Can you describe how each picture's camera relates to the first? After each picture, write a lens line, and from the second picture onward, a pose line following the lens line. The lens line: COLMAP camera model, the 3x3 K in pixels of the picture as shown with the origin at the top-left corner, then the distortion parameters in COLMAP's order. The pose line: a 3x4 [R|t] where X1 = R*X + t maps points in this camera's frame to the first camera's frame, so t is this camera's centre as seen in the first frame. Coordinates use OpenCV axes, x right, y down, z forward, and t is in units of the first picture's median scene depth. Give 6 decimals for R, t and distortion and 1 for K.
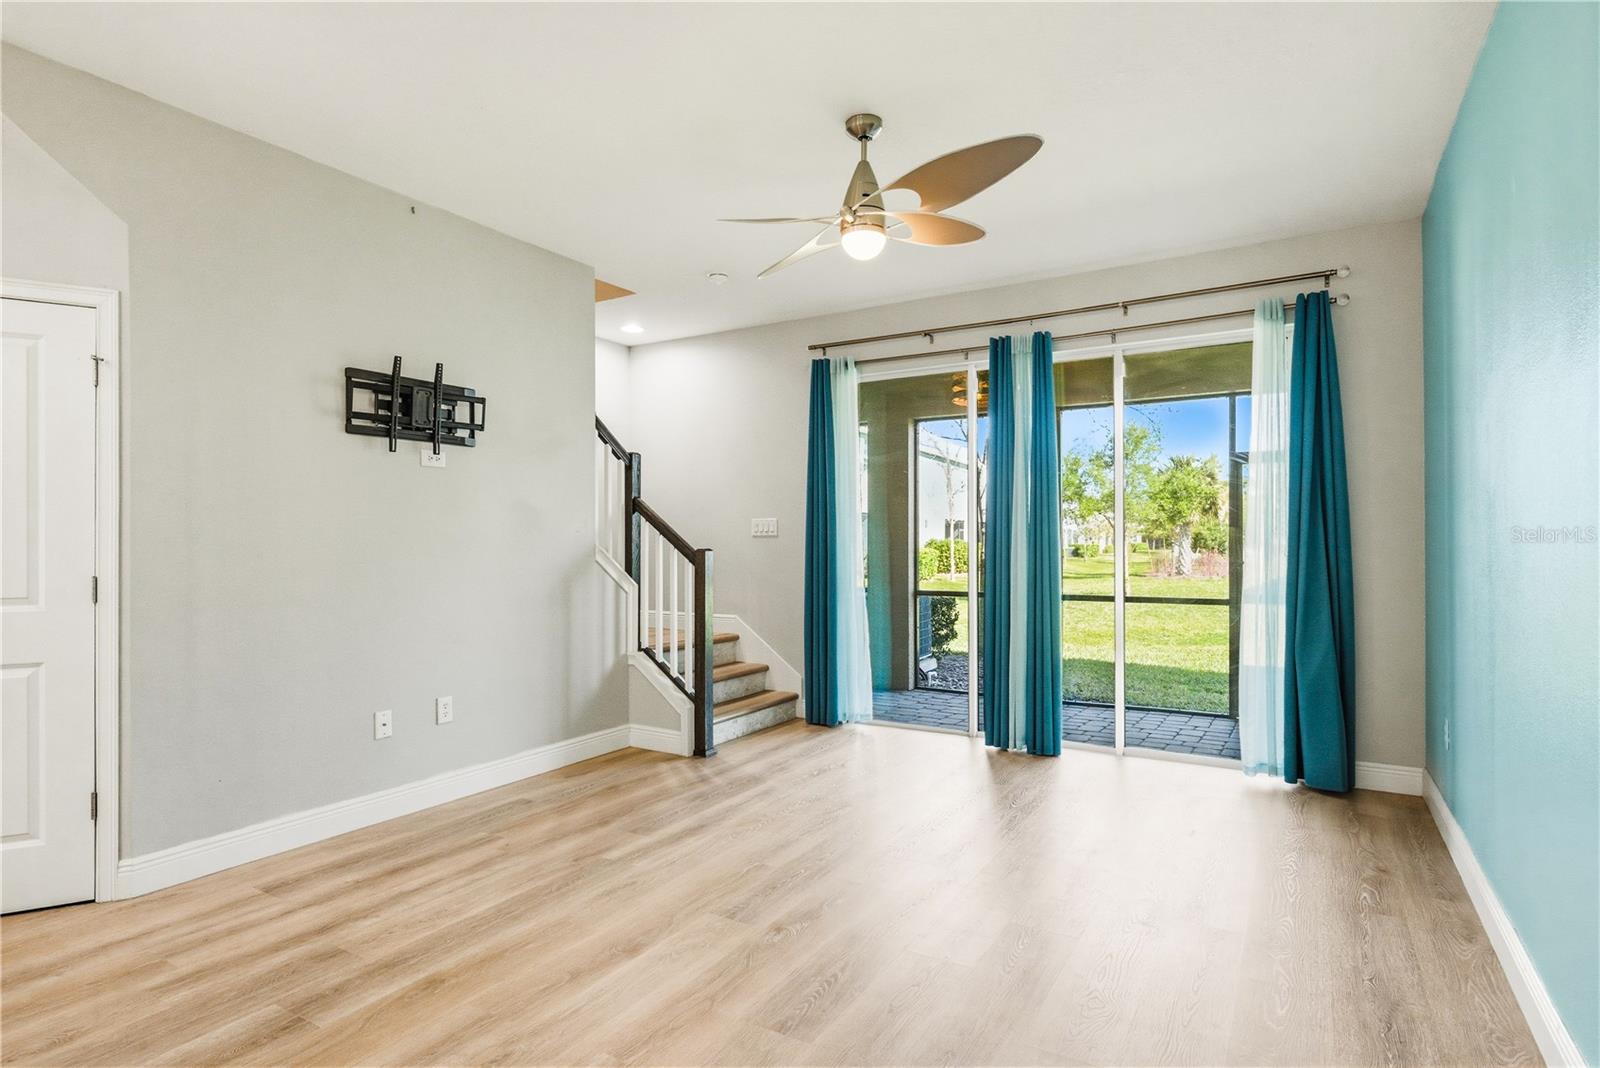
lens RADIAL K [[837.2, 0, 798.7], [0, 837.2, 538.6], [0, 0, 1]] dist [-0.000765, -0.001202]
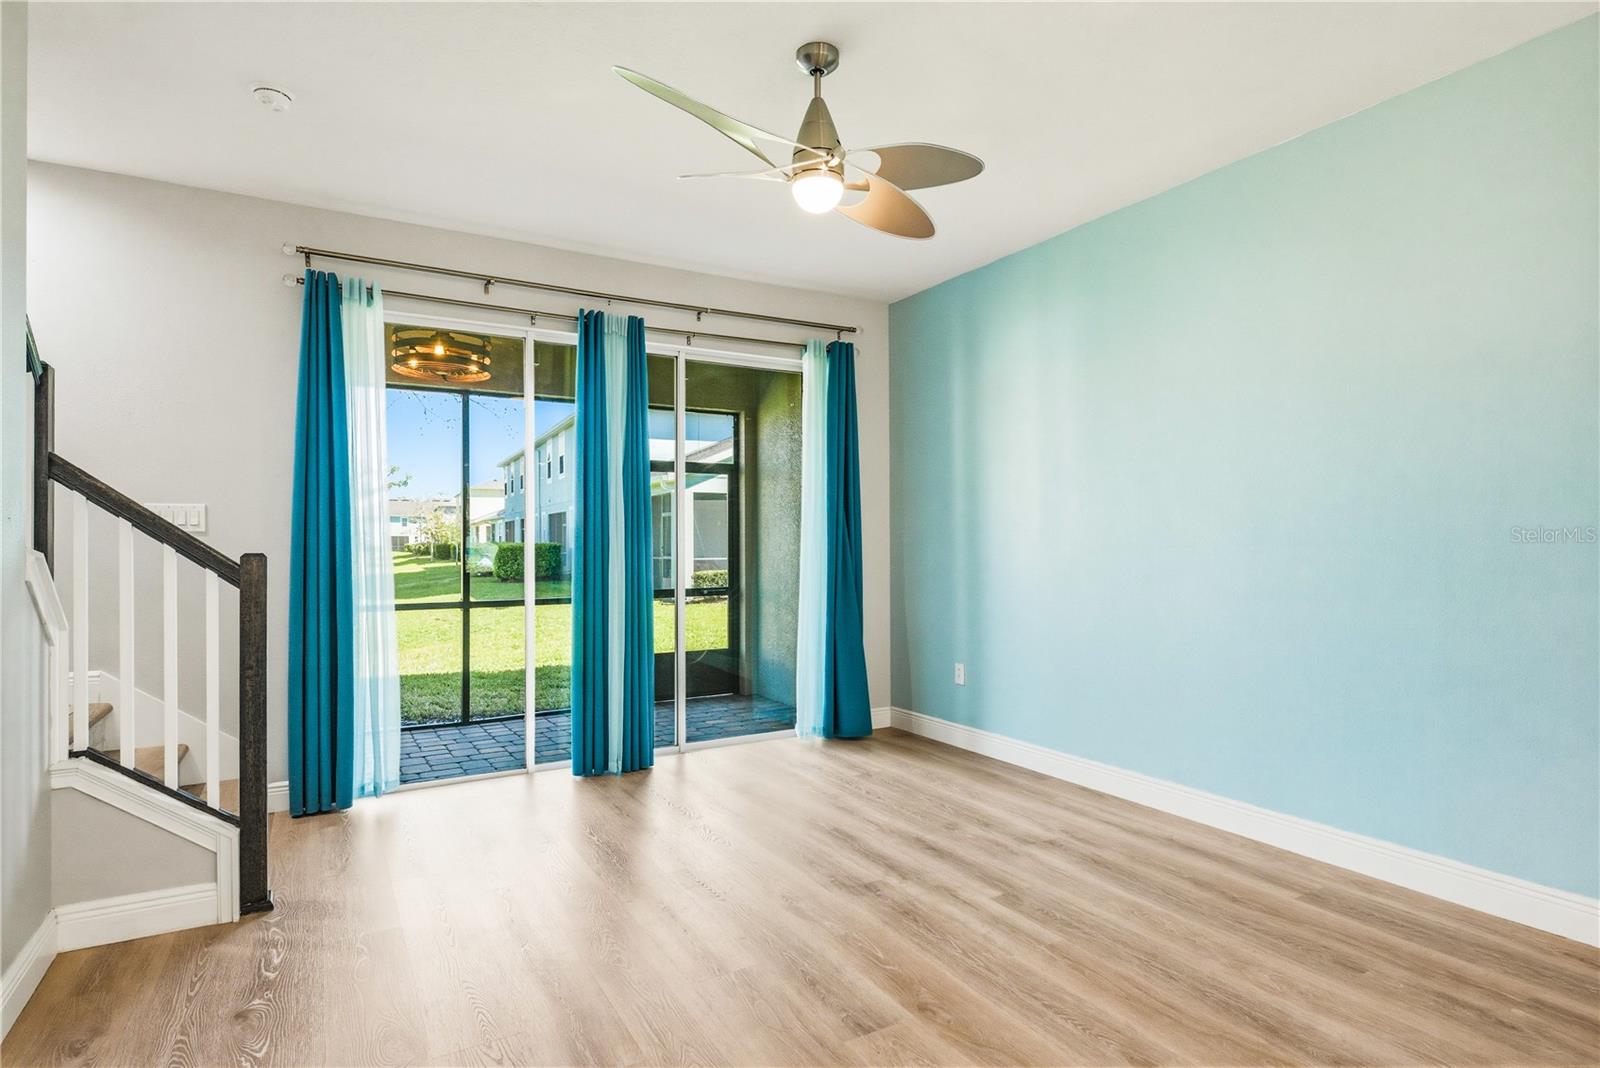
lens RADIAL K [[845.8, 0, 801.5], [0, 845.8, 538.5], [0, 0, 1]] dist [0.001400, -0.000224]
pose [[0.480642, 0.002299, 0.876914, -0.532420], [-0.000883, 0.999997, -0.002138, 0.002781], [-0.876916, 0.000254, 0.480643, 0.458645]]
